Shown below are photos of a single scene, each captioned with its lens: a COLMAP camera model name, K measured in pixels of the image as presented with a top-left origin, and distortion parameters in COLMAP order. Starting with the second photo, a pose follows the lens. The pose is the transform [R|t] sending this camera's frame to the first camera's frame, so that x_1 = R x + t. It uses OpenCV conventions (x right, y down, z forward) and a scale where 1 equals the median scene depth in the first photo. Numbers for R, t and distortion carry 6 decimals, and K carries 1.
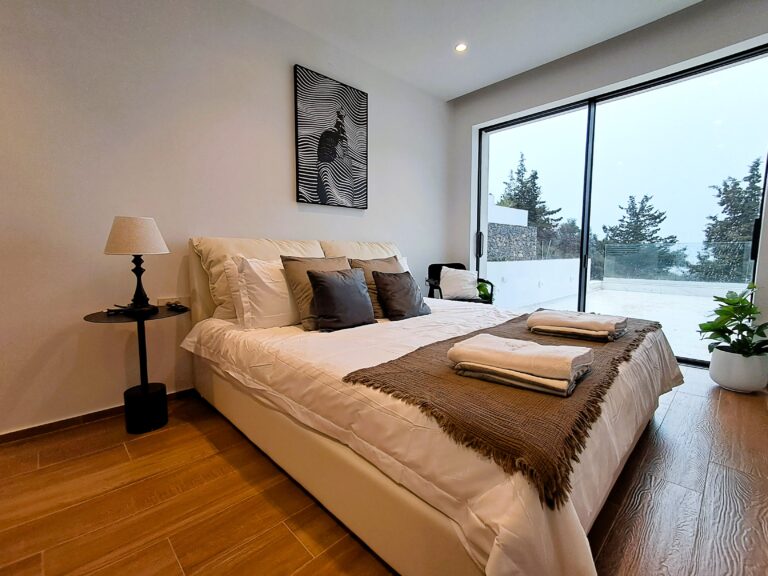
lens RADIAL K [[349.9, 0, 384.8], [0, 349.9, 290.1], [0, 0, 1]] dist [-0.004268, -0.000310]
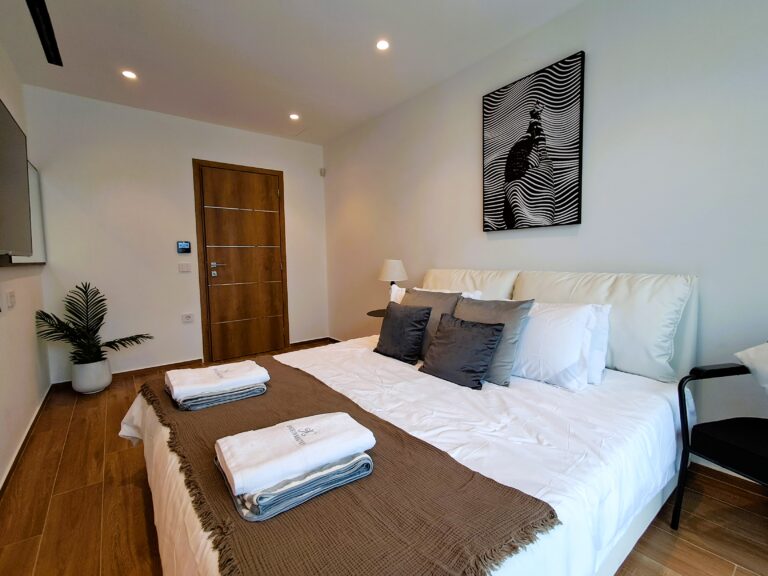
lens RADIAL K [[349.9, 0, 385.0], [0, 349.9, 284.1], [0, 0, 1]] dist [-0.004268, -0.000310]
pose [[-0.117357, 0.094749, -0.988560, 0.740210], [-0.074402, 0.991802, 0.103892, -0.174685], [0.990299, 0.085744, -0.109345, 0.789623]]
